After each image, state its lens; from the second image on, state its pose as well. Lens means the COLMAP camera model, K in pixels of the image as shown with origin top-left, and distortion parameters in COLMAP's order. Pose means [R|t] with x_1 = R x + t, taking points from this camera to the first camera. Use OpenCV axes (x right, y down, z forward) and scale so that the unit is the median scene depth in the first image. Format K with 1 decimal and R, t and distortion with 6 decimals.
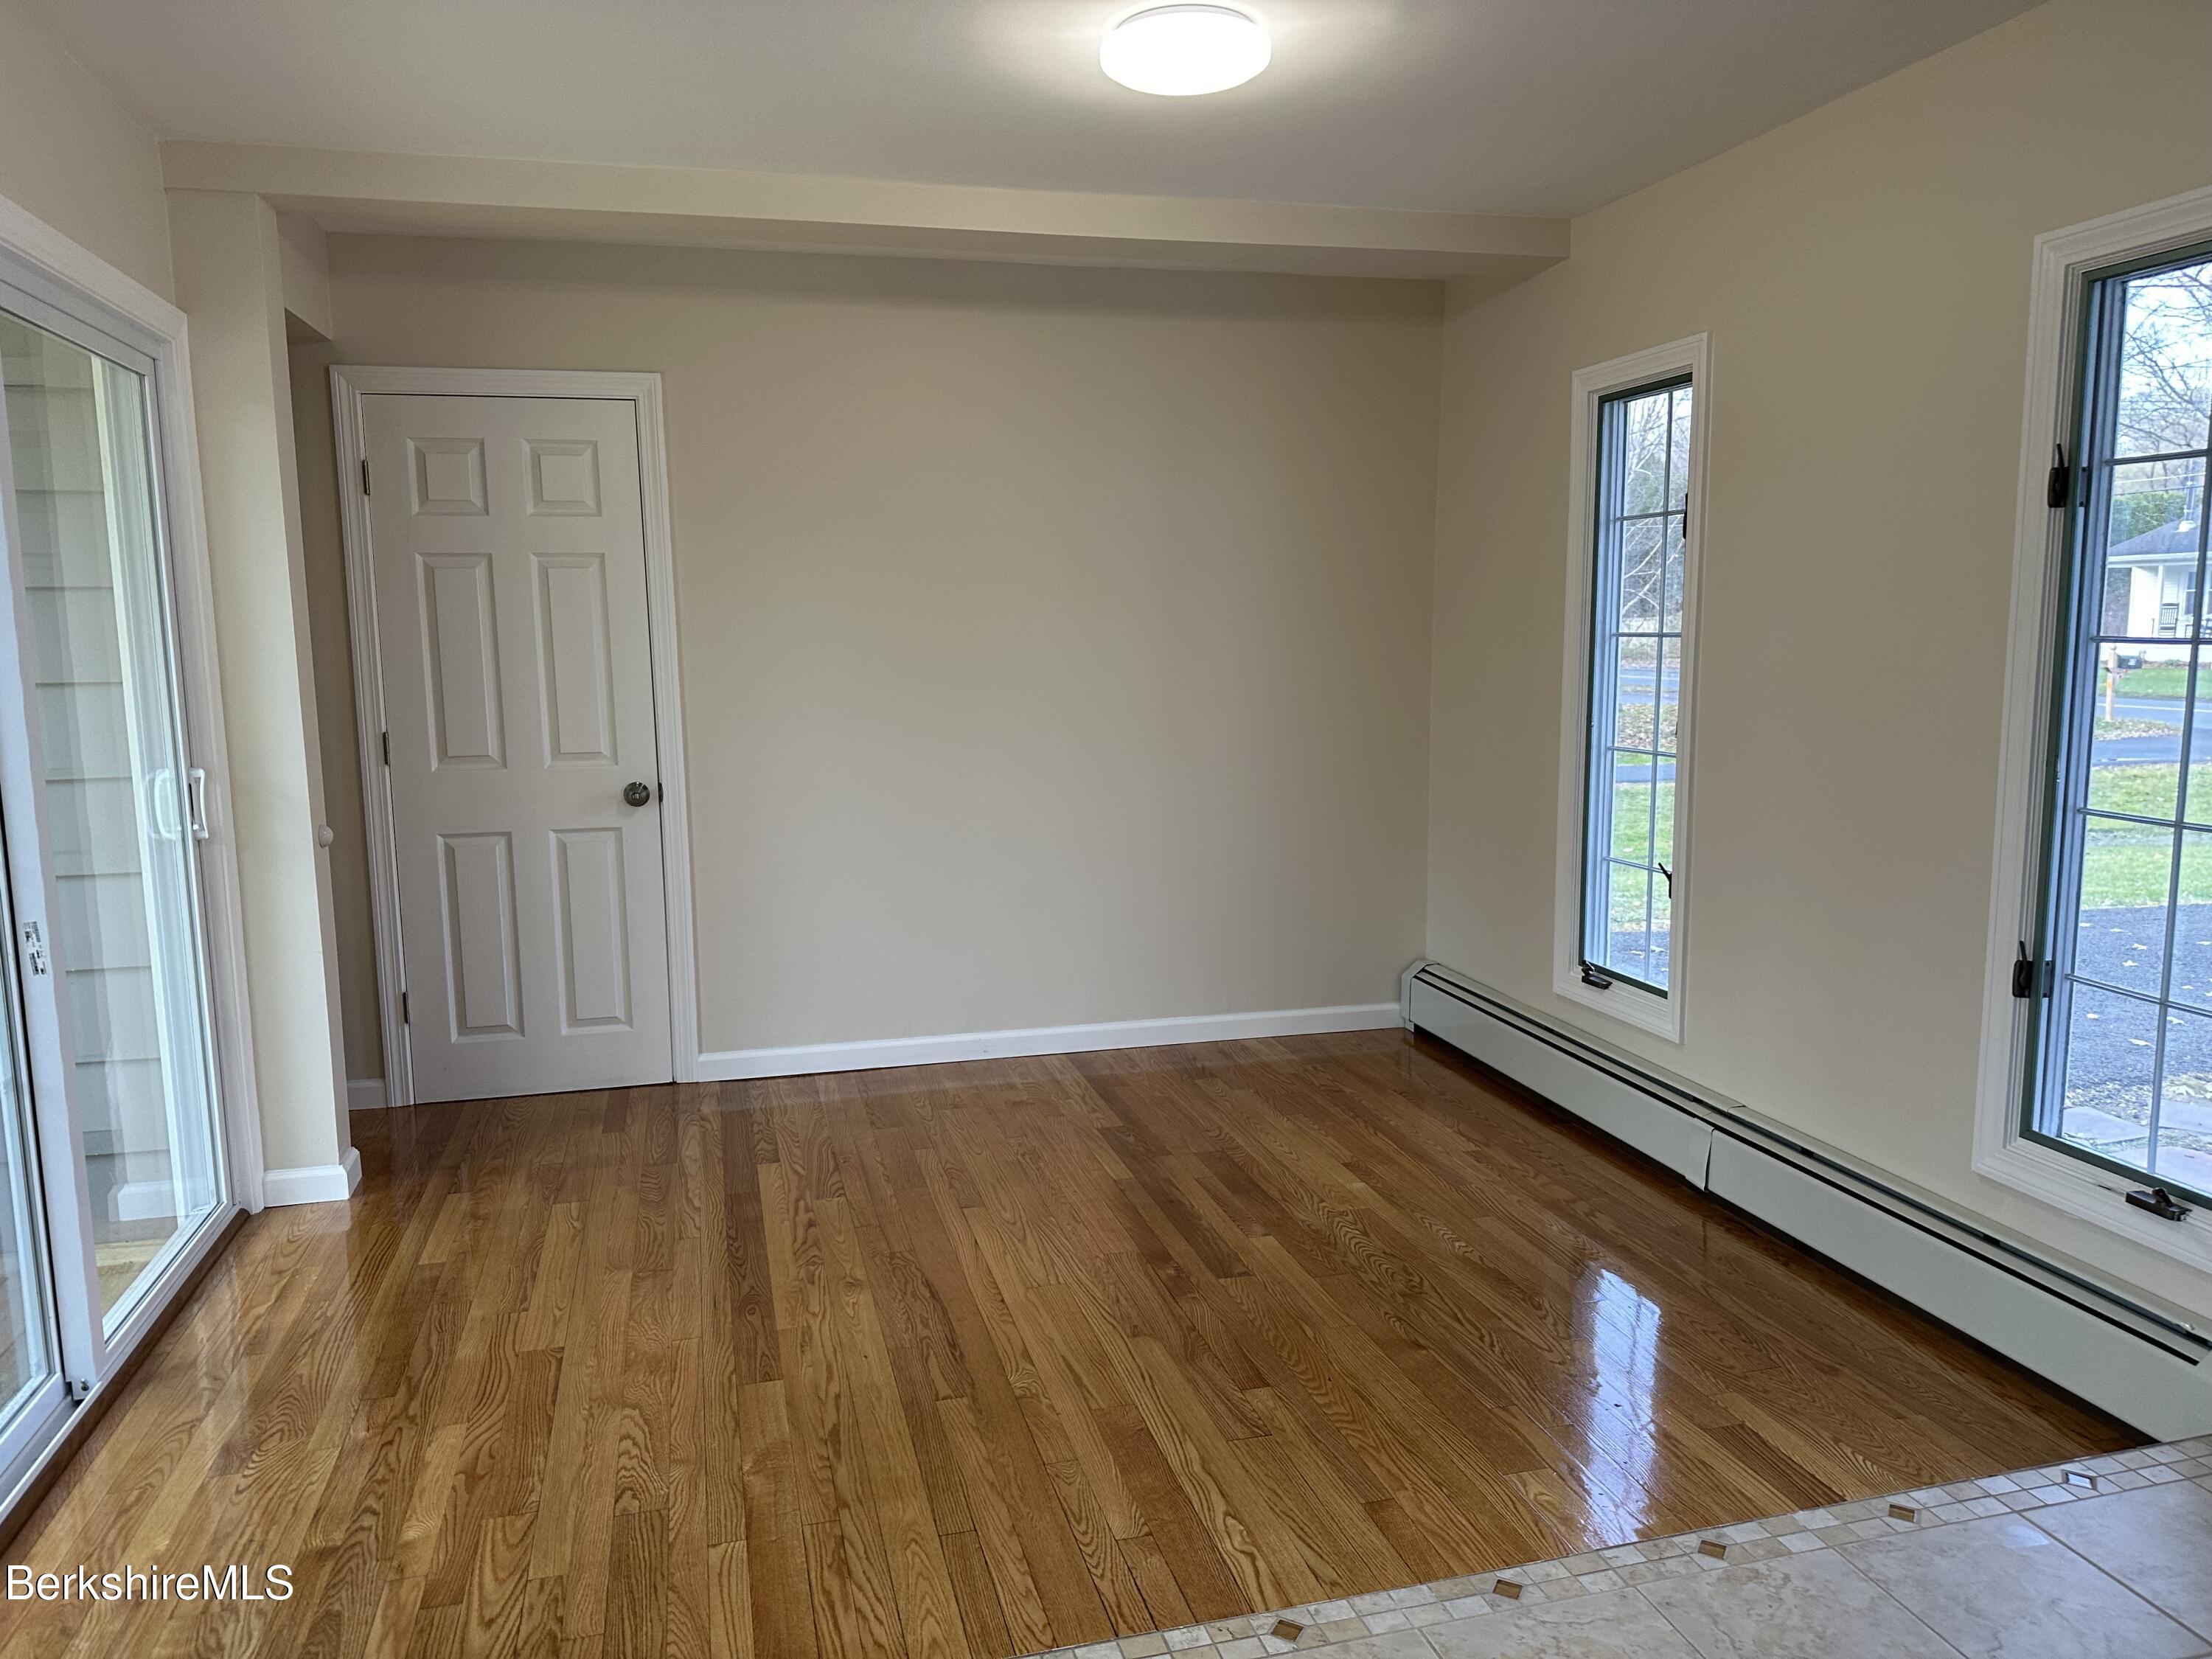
lens RADIAL K [[1547.3, 0, 1106.0], [0, 1547.3, 829.5], [0, 0, 1]] dist [0.141118, -0.200311]
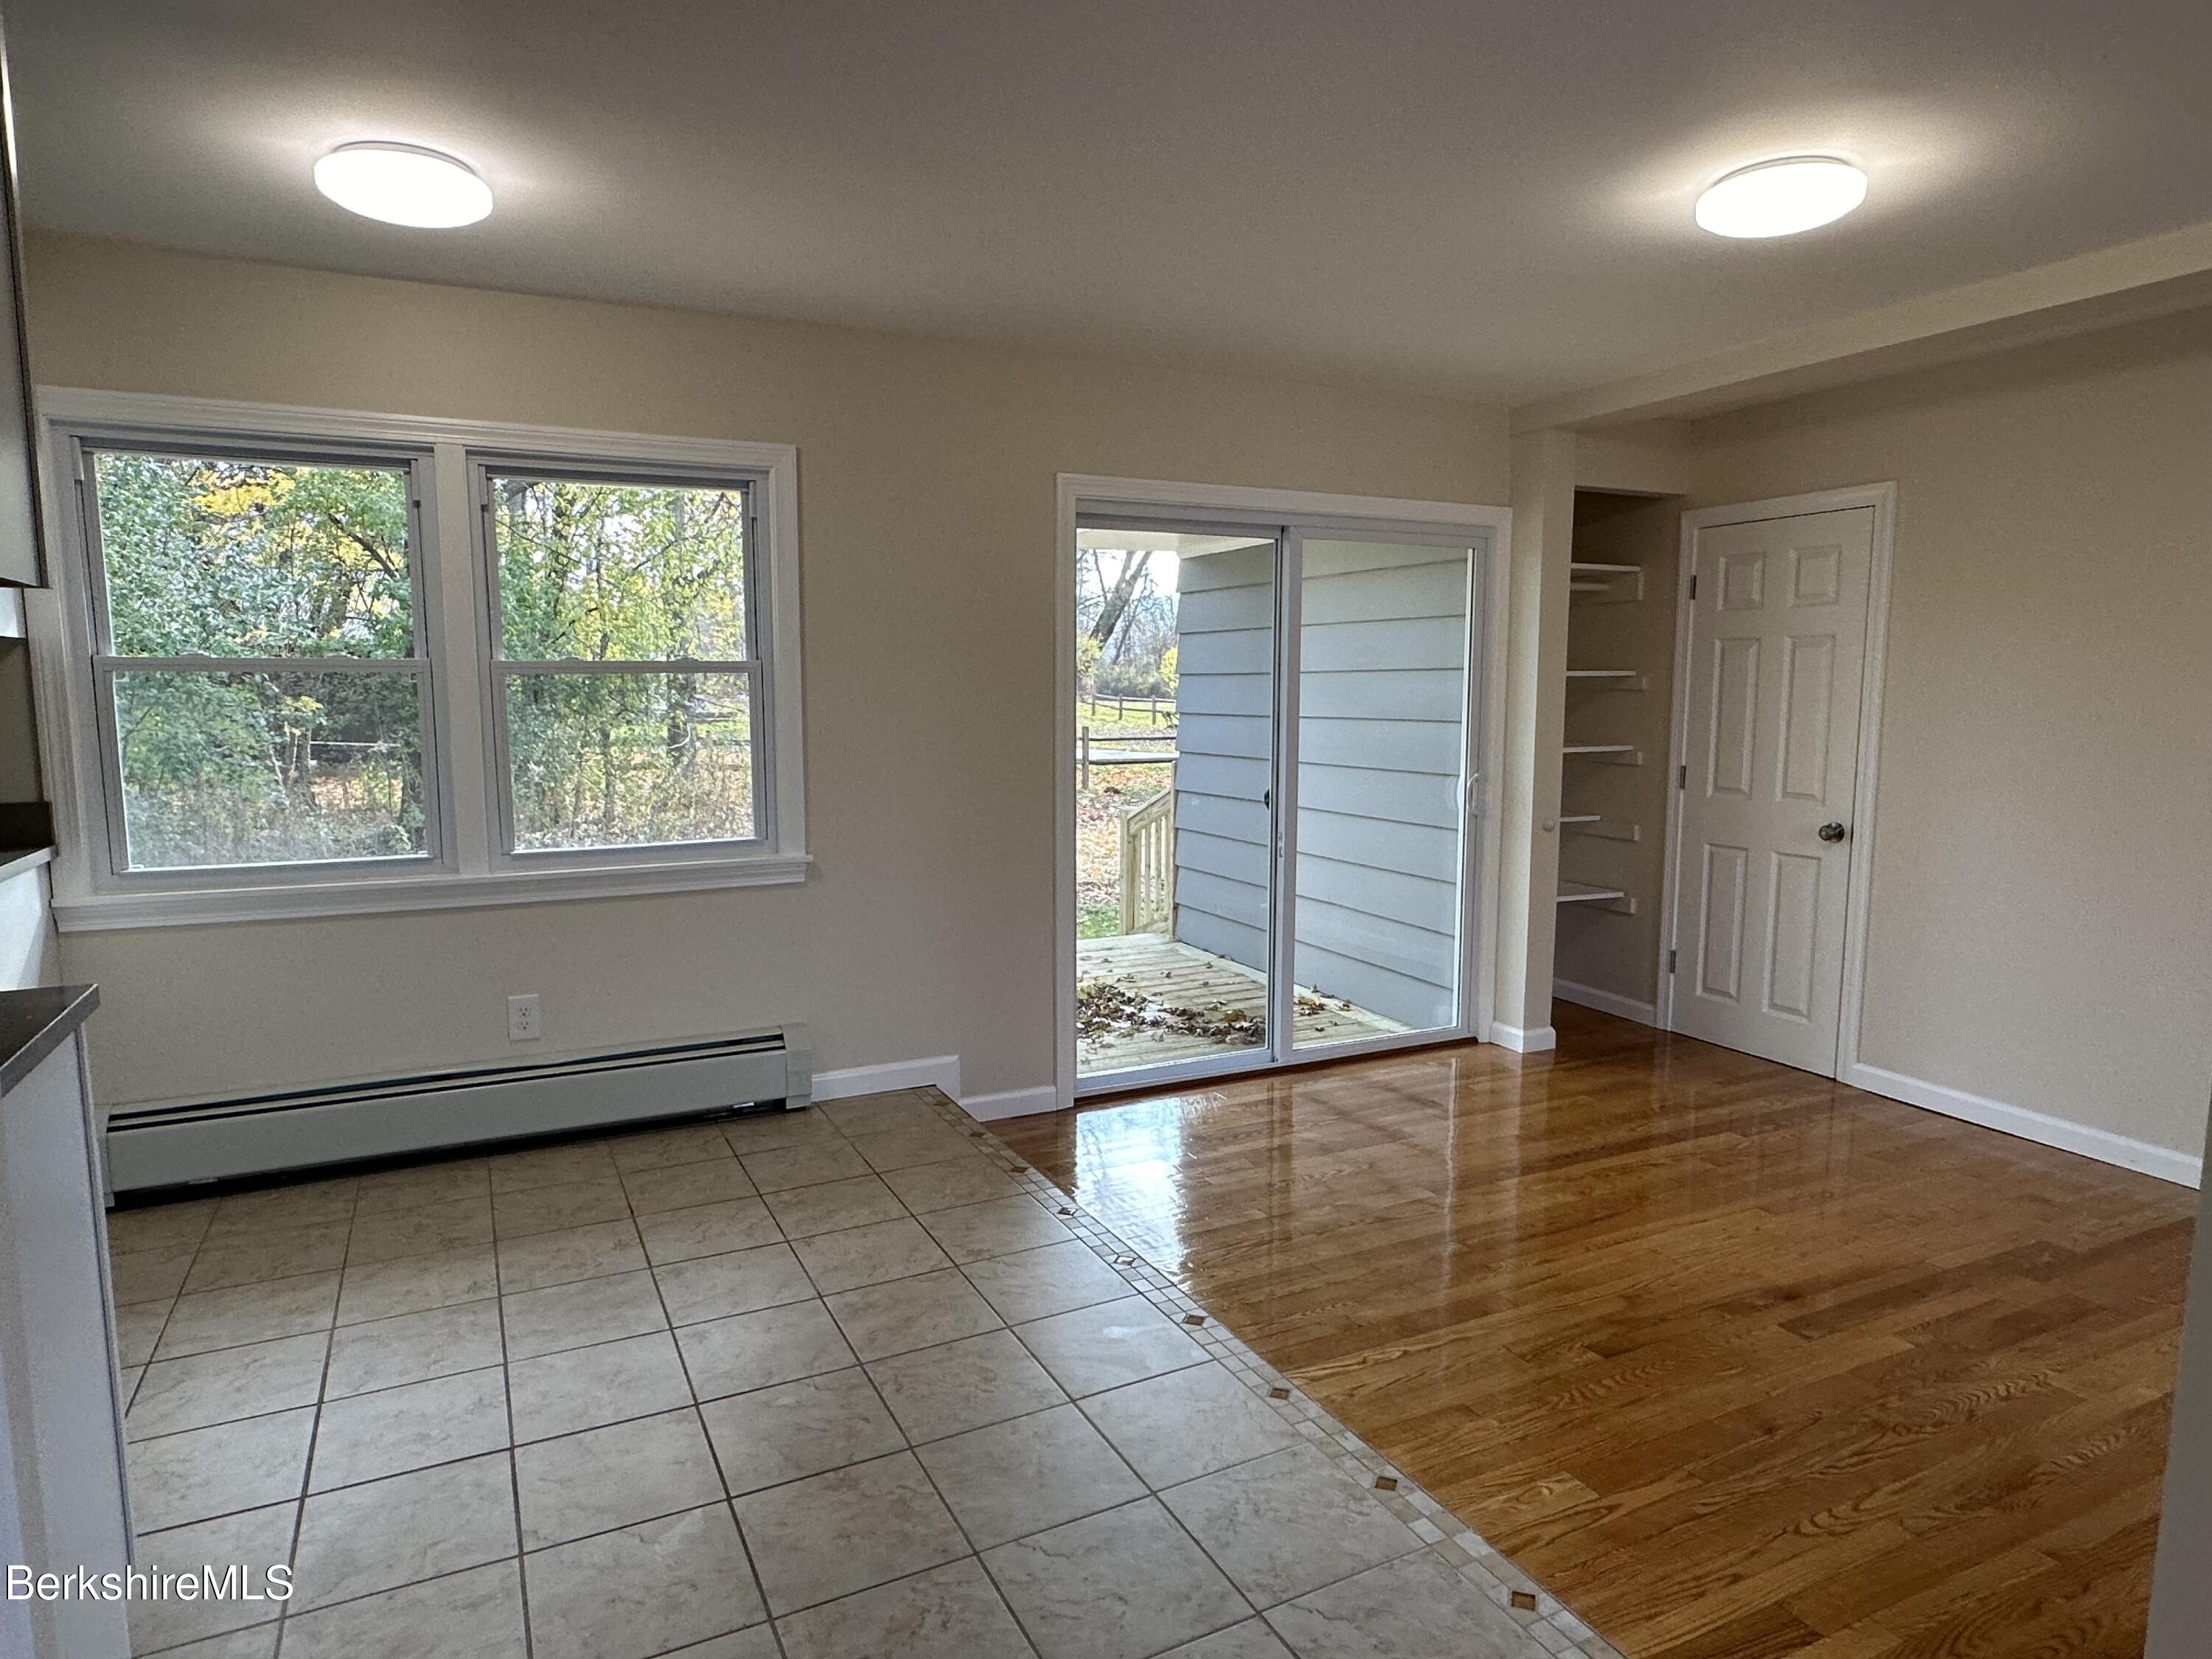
lens RADIAL K [[1323.4, 0, 1102.5], [0, 1323.4, 841.4], [0, 0, 1]] dist [0.003577, 0.001196]
pose [[0.189113, 0.128940, -0.973453, 0.650141], [-0.131354, 0.985754, 0.105052, -0.054355], [0.973130, 0.108000, 0.203355, 0.273137]]
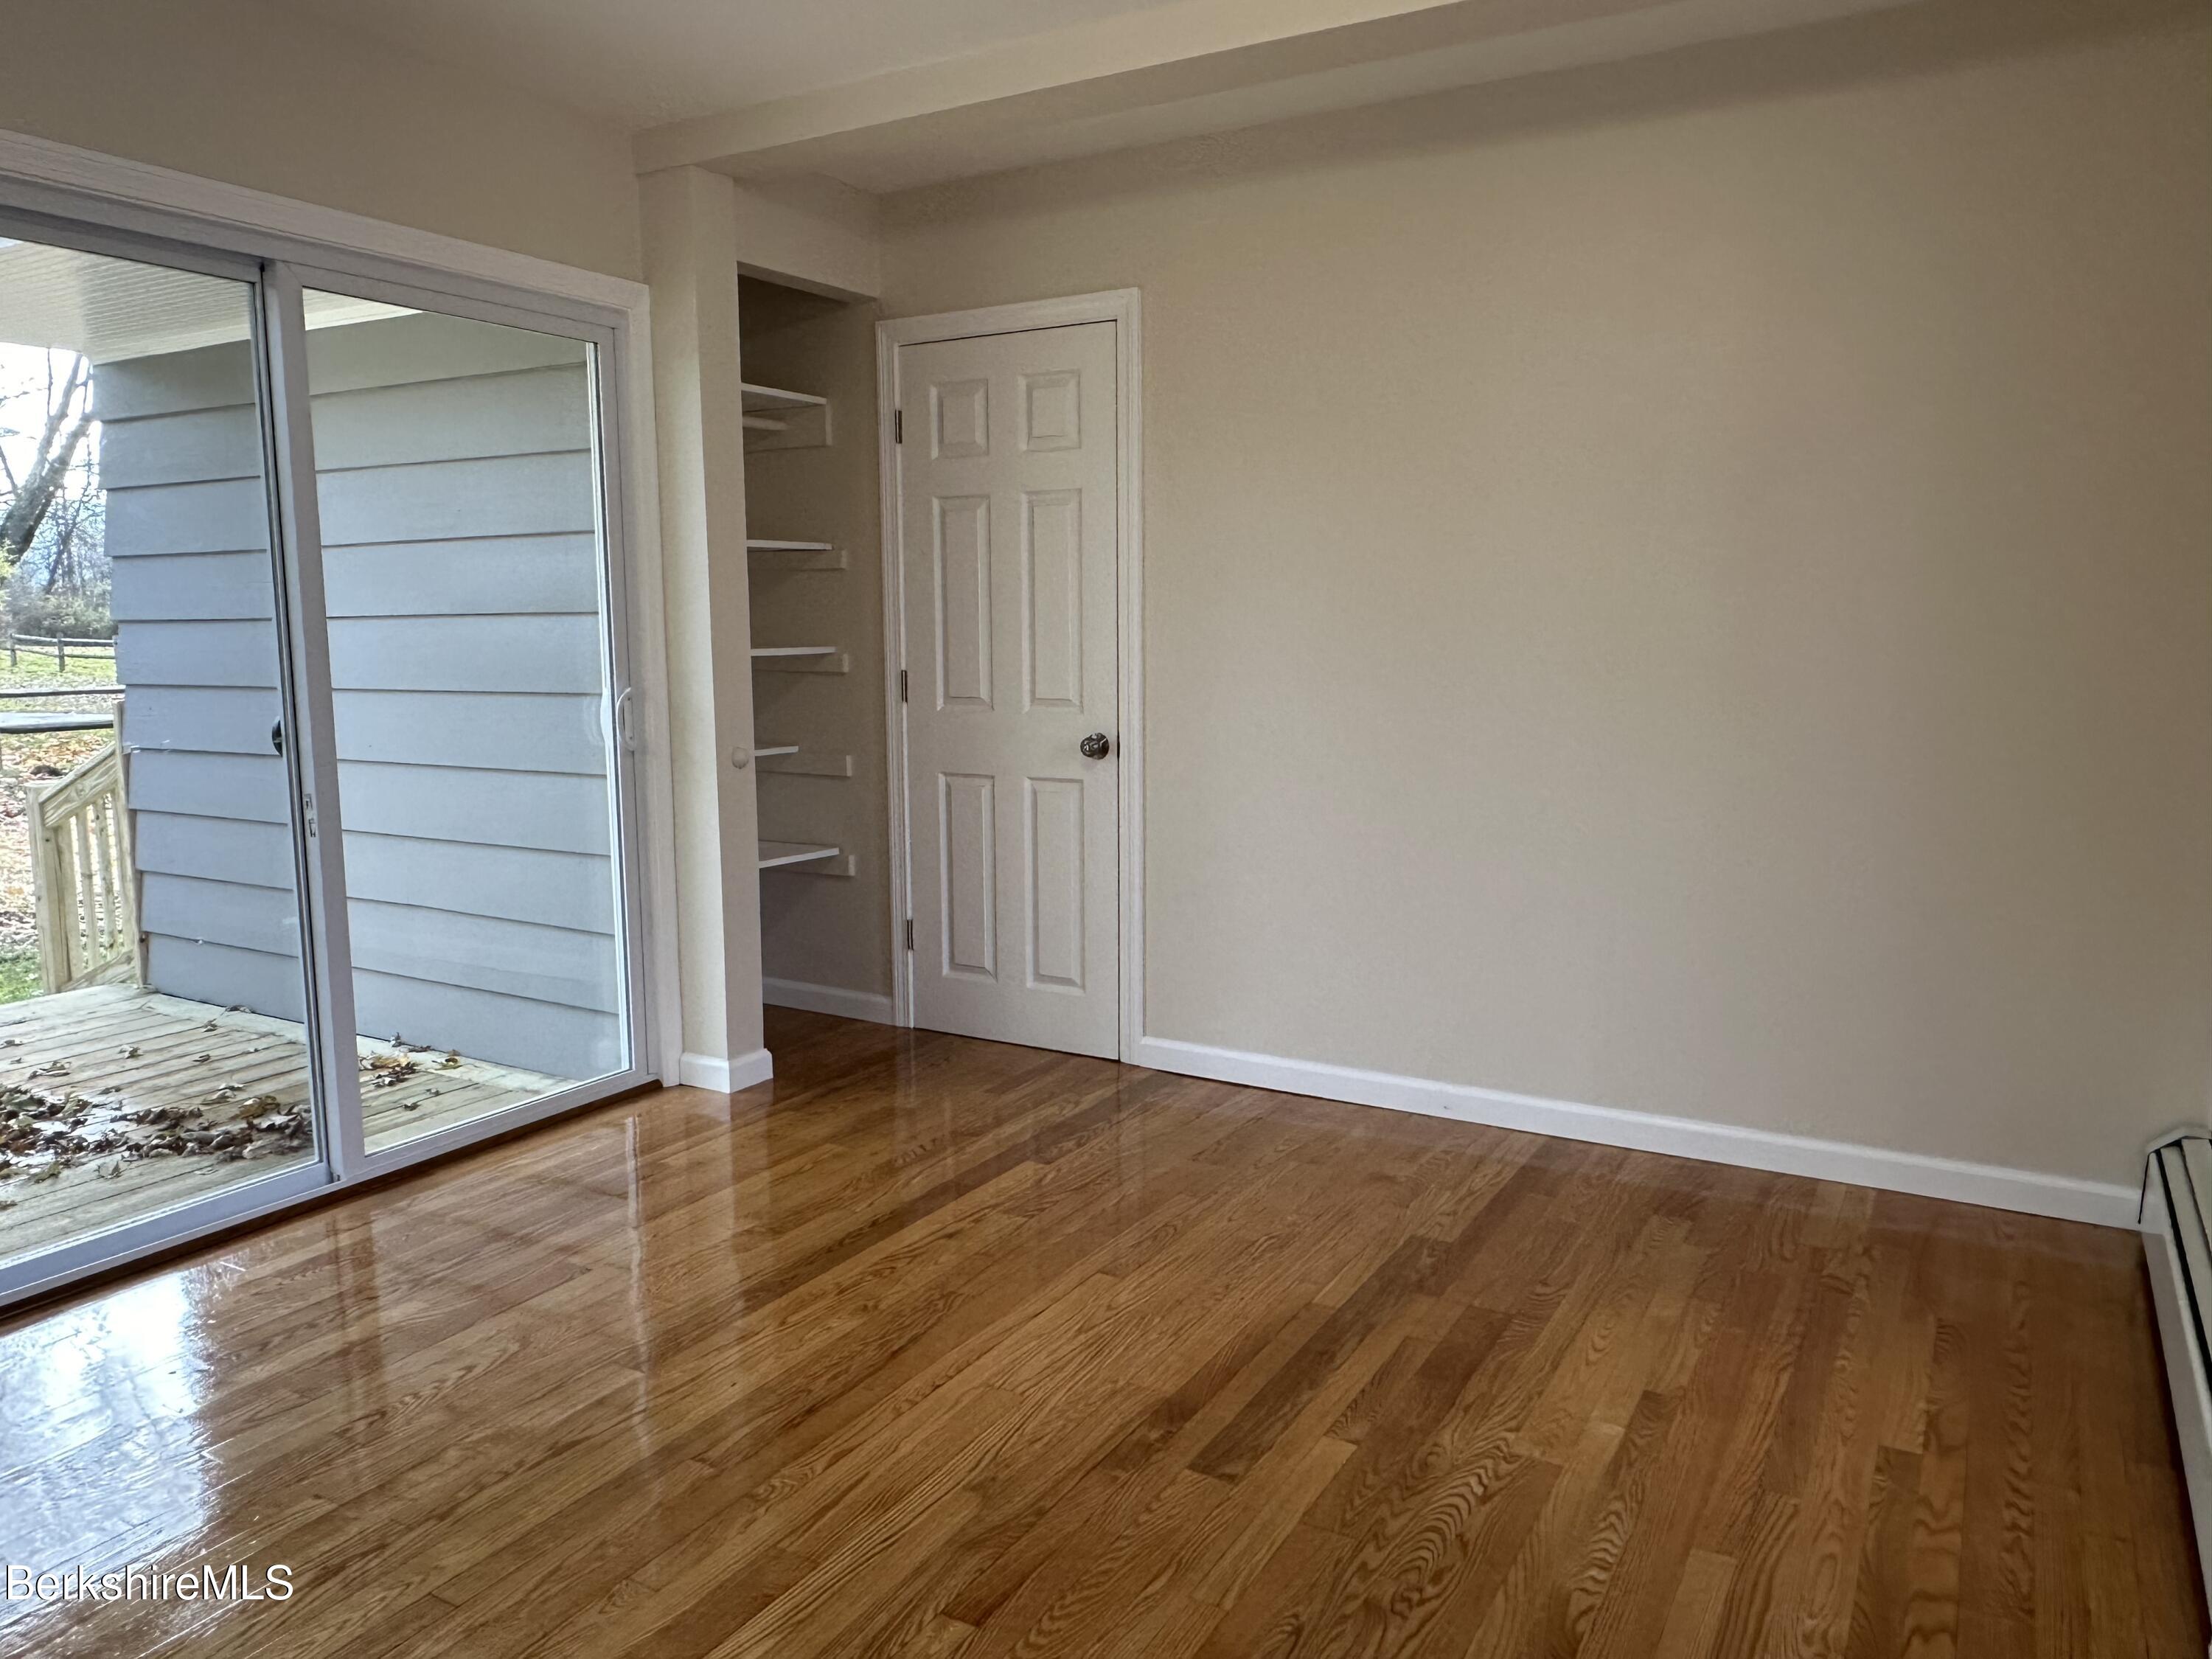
lens RADIAL K [[1578.3, 0, 1093.0], [0, 1578.3, 840.1], [0, 0, 1]] dist [-0.000400, -0.001228]
pose [[0.701011, 0.106928, -0.705089, 0.407016], [-0.095127, 0.993880, 0.056147, -0.021520], [0.706778, 0.027713, 0.706893, 0.372069]]
